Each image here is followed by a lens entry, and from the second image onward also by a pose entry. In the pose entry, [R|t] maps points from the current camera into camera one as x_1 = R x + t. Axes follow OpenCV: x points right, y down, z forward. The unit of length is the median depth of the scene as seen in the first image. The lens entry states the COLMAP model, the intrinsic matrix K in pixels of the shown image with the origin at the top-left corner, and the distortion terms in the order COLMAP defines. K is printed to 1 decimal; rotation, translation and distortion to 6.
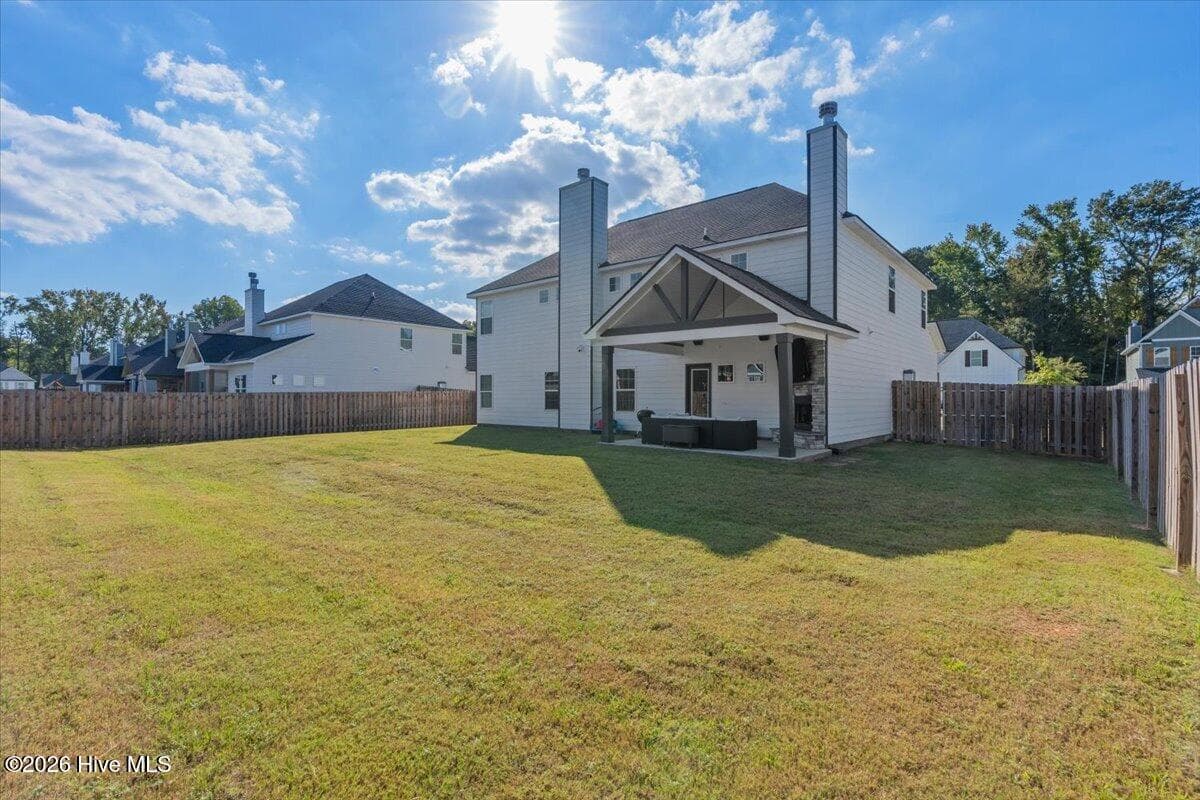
lens RADIAL K [[544.6, 0, 601.1], [0, 544.6, 392.8], [0, 0, 1]] dist [-0.003833, 0.000478]
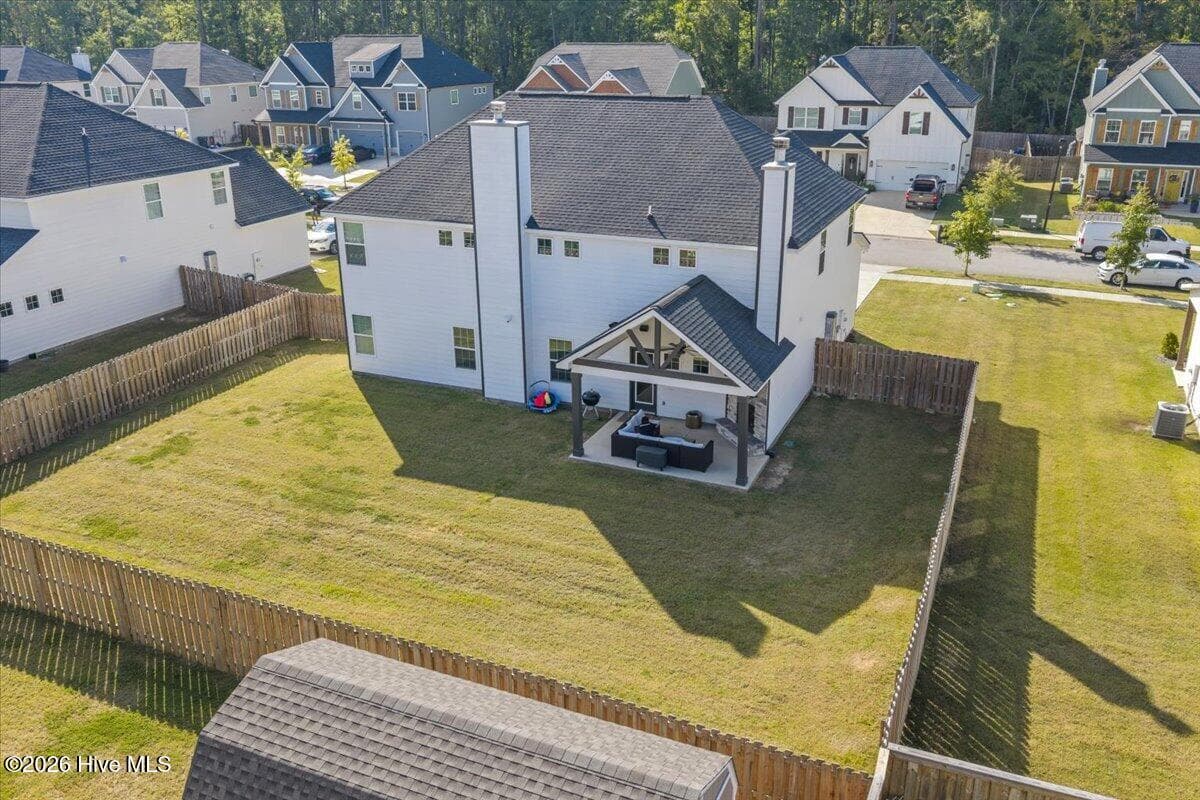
lens RADIAL K [[988.7, 0, 597.3], [0, 988.7, 396.1], [0, 0, 1]] dist [0.018320, -0.035172]
pose [[0.956109, -0.111784, 0.270852, -0.323808], [0.008607, 0.934684, 0.355375, -0.492933], [-0.292886, -0.337446, 0.894622, -0.504369]]
